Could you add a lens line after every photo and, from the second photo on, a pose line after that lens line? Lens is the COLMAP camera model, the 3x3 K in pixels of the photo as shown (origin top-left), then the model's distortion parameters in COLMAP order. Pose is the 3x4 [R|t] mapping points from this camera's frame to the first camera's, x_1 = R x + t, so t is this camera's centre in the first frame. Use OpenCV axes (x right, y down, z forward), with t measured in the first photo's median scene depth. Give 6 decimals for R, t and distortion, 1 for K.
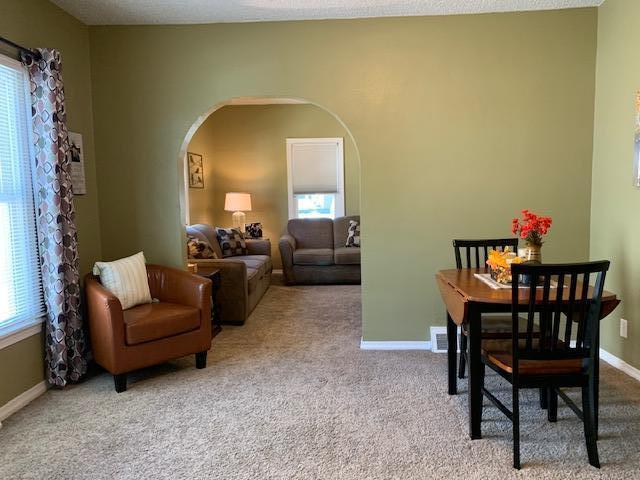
lens RADIAL K [[499.9, 0, 320.0], [0, 499.9, 240.0], [0, 0, 1]] dist [0.055310, -0.039519]
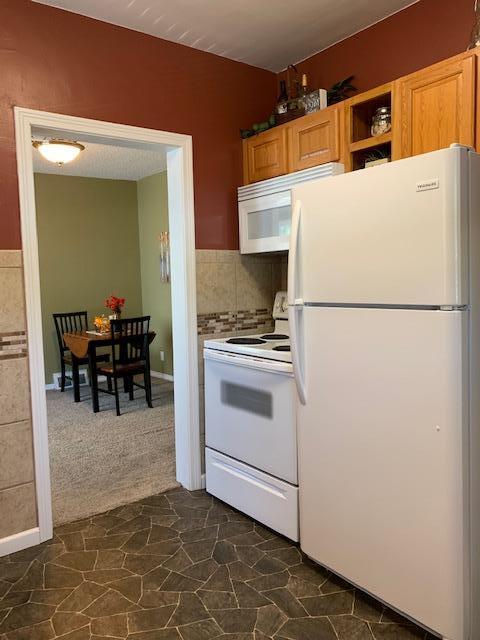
lens RADIAL K [[499.9, 0, 240.0], [0, 499.9, 320.0], [0, 0, 1]] dist [0.055310, -0.039519]
pose [[0.773822, -0.049396, 0.631474, -0.401129], [0.068707, 0.997618, -0.006159, 0.075226], [-0.629665, 0.048153, 0.775373, -0.742186]]
